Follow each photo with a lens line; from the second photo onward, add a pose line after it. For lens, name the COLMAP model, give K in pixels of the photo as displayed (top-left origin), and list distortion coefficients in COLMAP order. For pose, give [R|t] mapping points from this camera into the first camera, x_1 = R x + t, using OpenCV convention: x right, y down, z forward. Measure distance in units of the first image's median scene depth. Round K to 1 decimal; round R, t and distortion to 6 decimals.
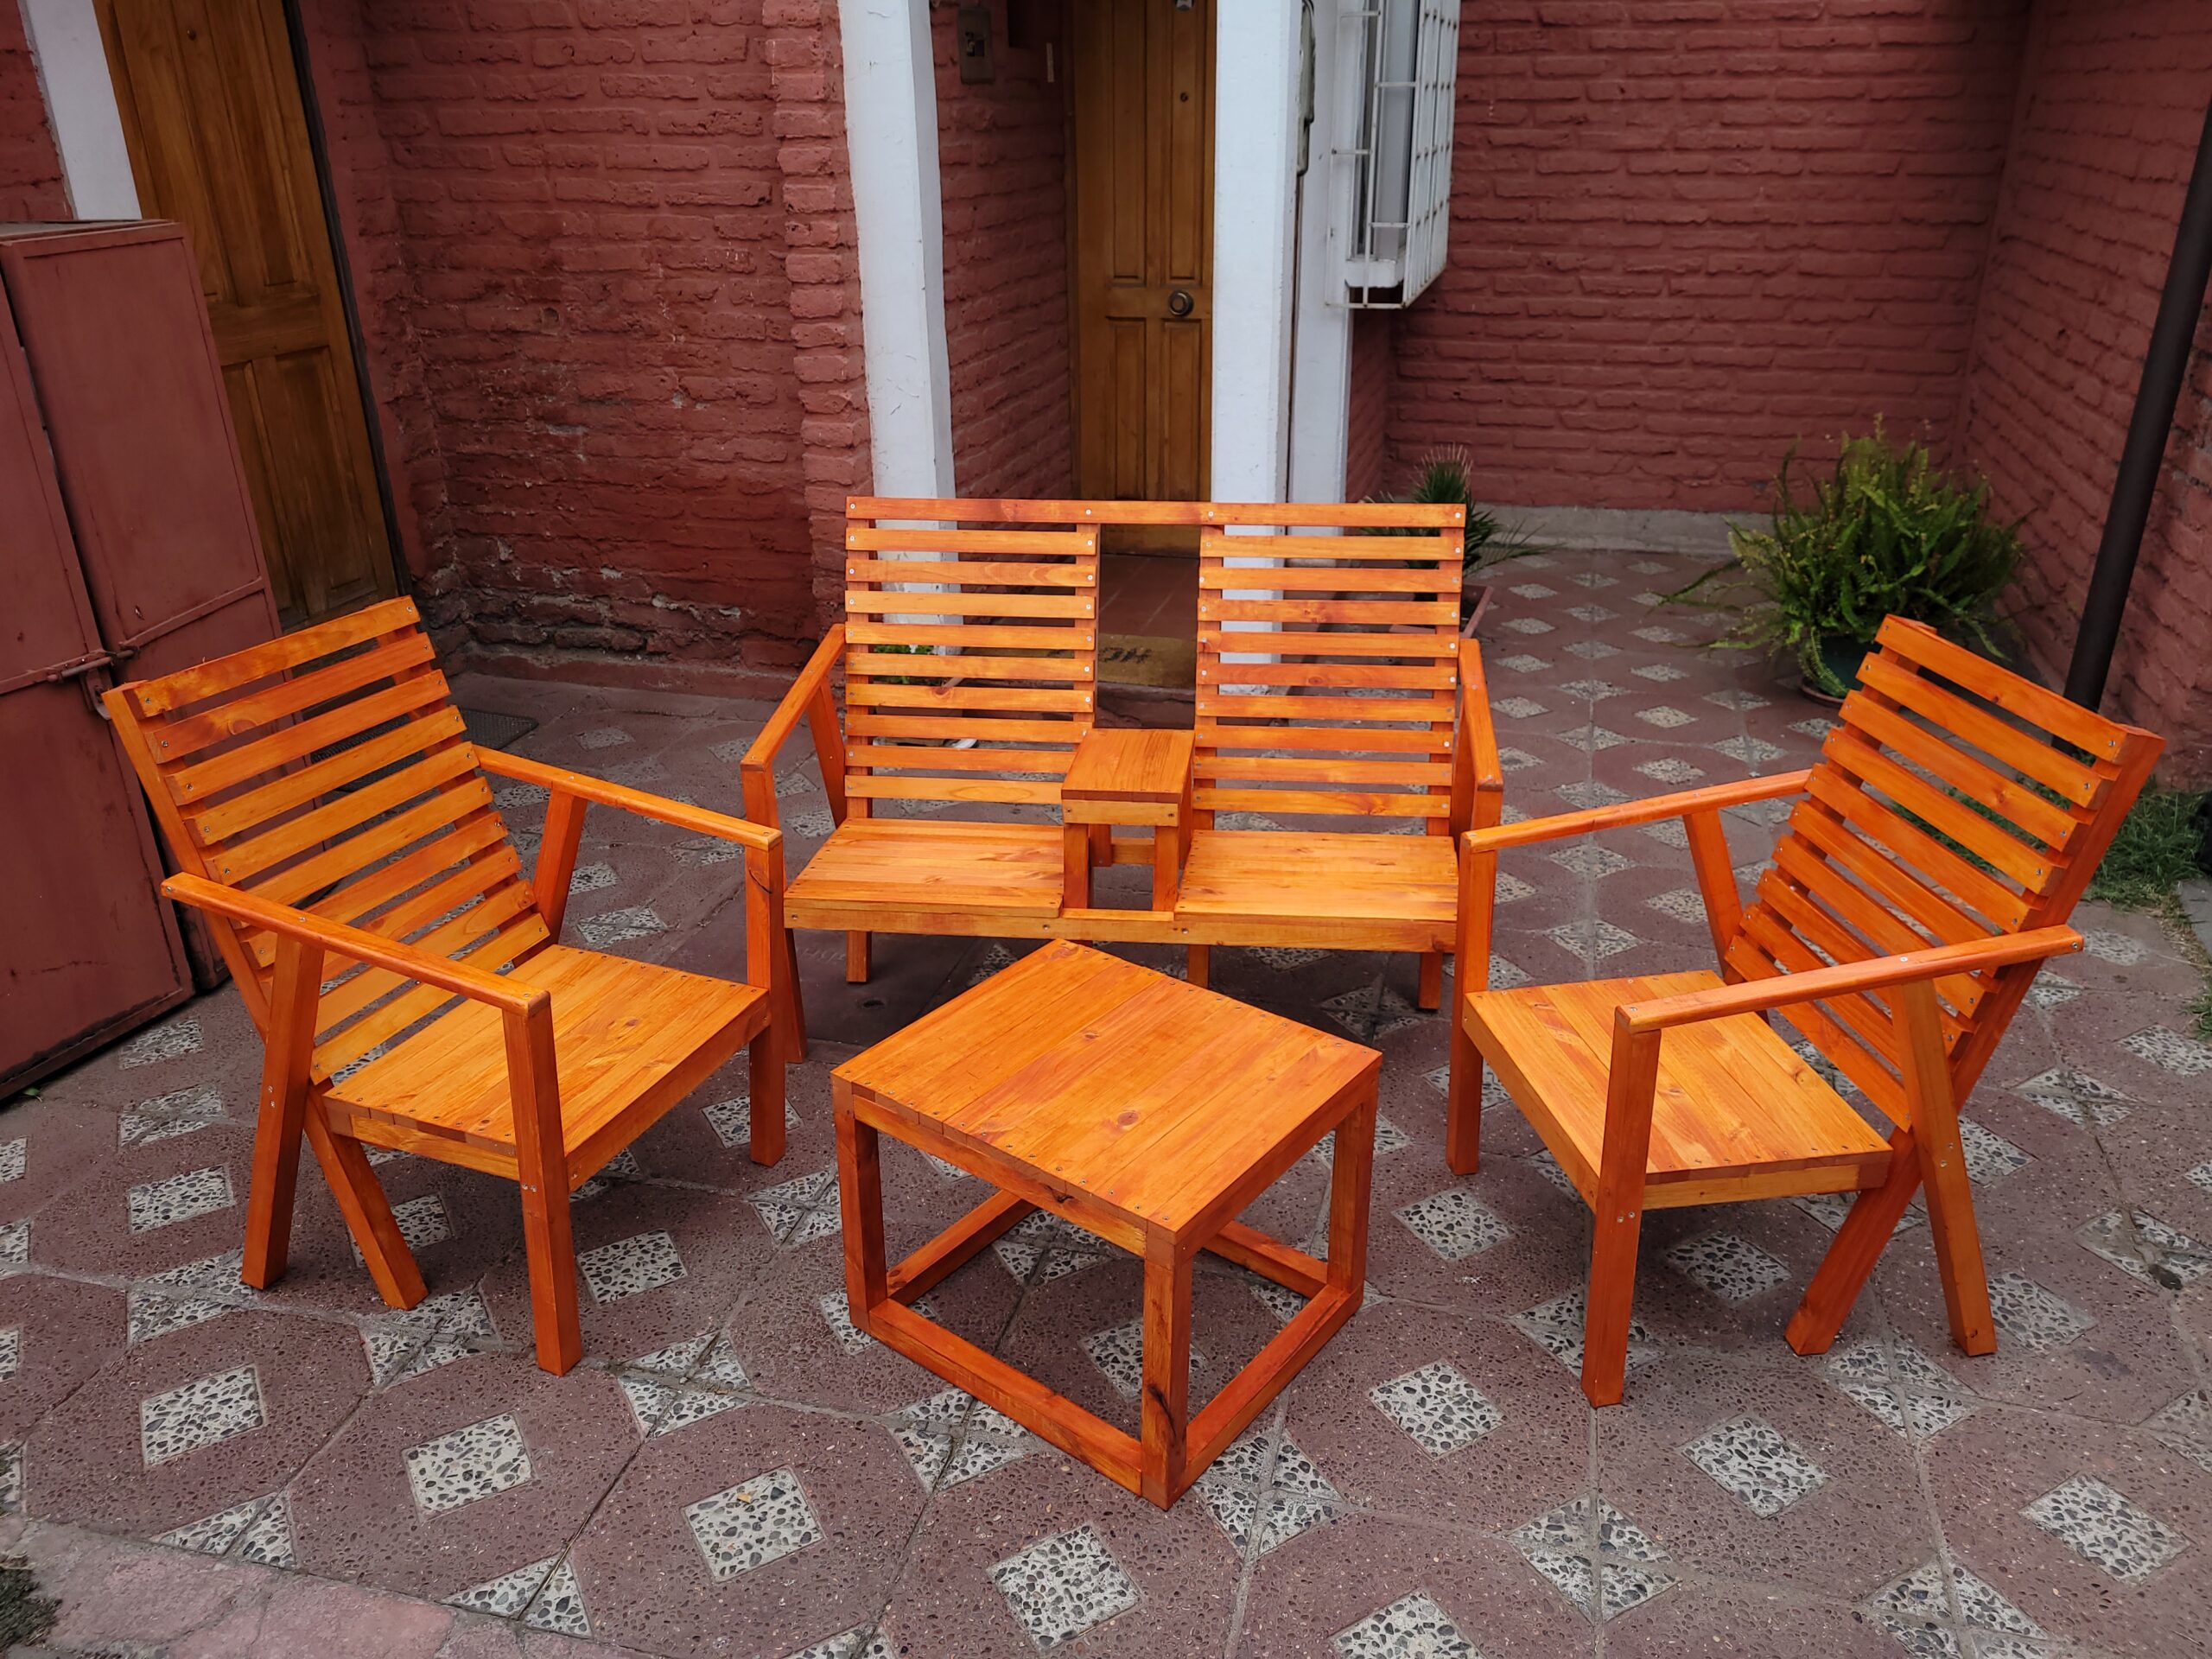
lens RADIAL K [[1651.9, 0, 1126.4], [0, 1651.9, 829.8], [0, 0, 1]] dist [0.063159, -0.053320]
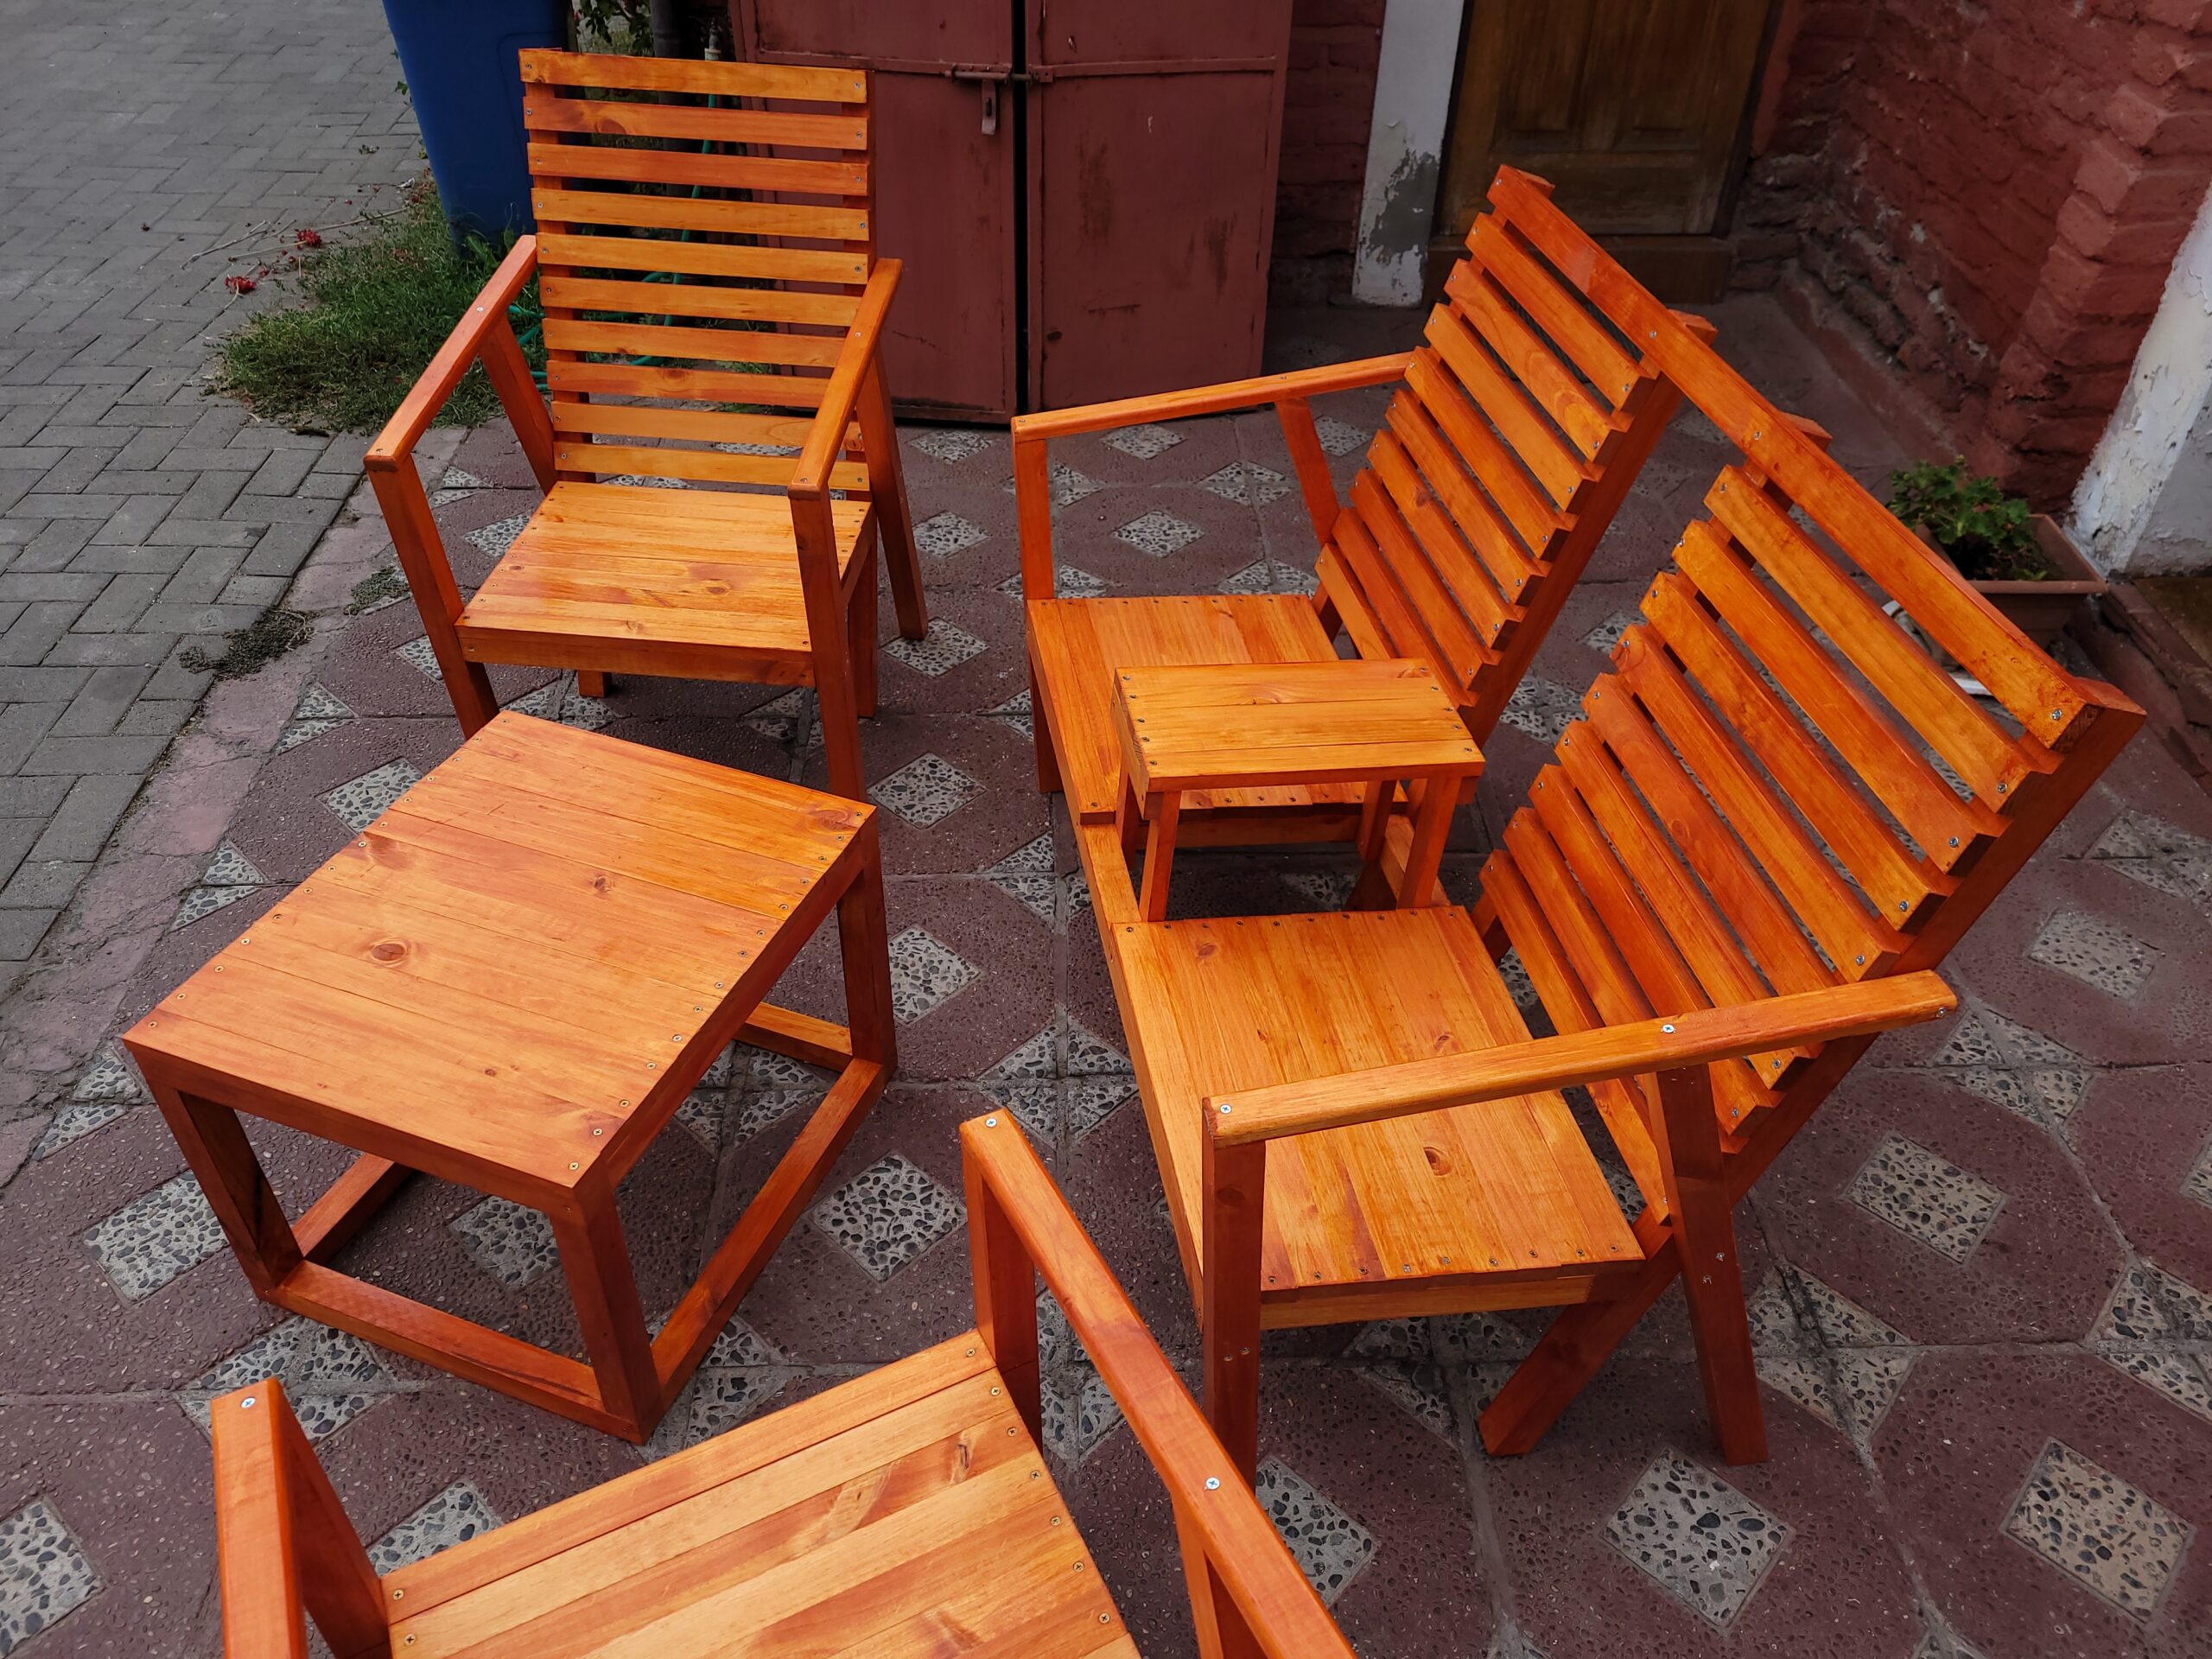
lens RADIAL K [[1676.0, 0, 1111.2], [0, 1676.0, 826.4], [0, 0, 1]] dist [0.064036, -0.054729]
pose [[0.283875, 0.615104, -0.735569, 0.450277], [-0.406975, 0.771893, 0.488418, -0.276246], [0.868209, 0.160709, 0.469453, 0.635978]]
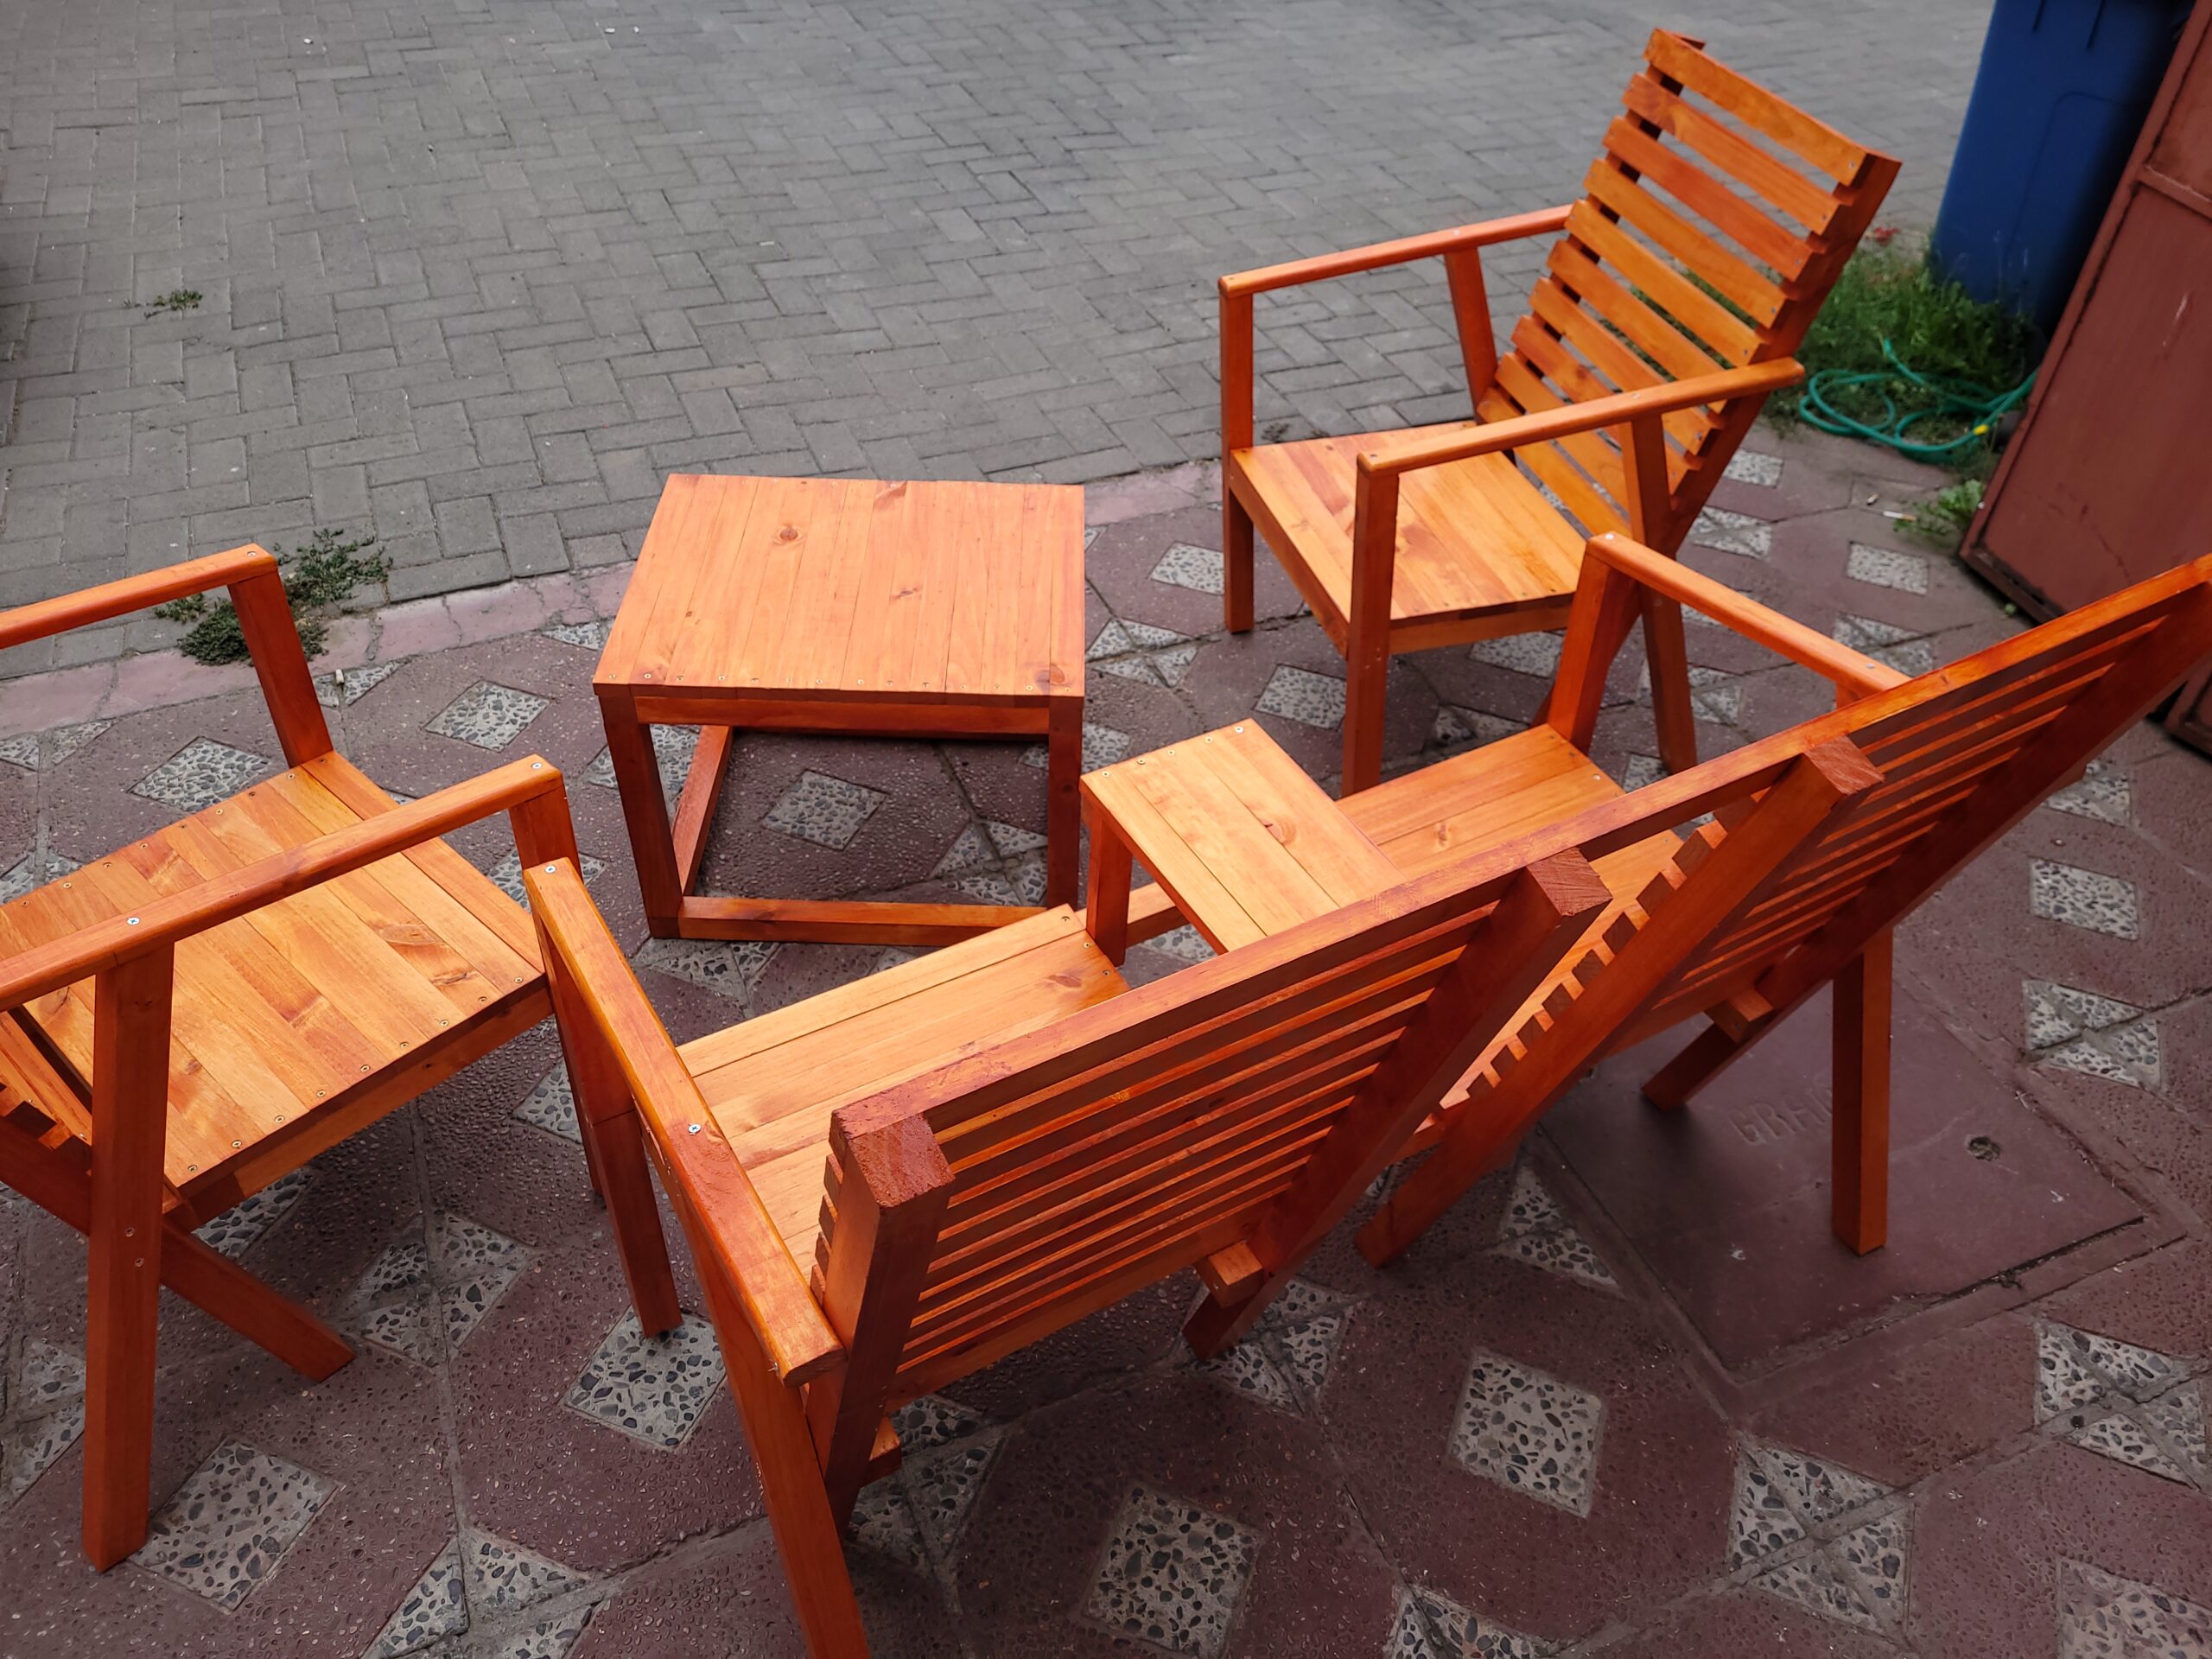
lens RADIAL K [[1676.0, 0, 1111.2], [0, 1676.0, 826.4], [0, 0, 1]] dist [0.064036, -0.054729]
pose [[-0.791660, 0.383964, -0.475233, 0.286922], [-0.273190, 0.473283, 0.837479, -0.470713], [0.546482, 0.792827, -0.269784, 1.072259]]
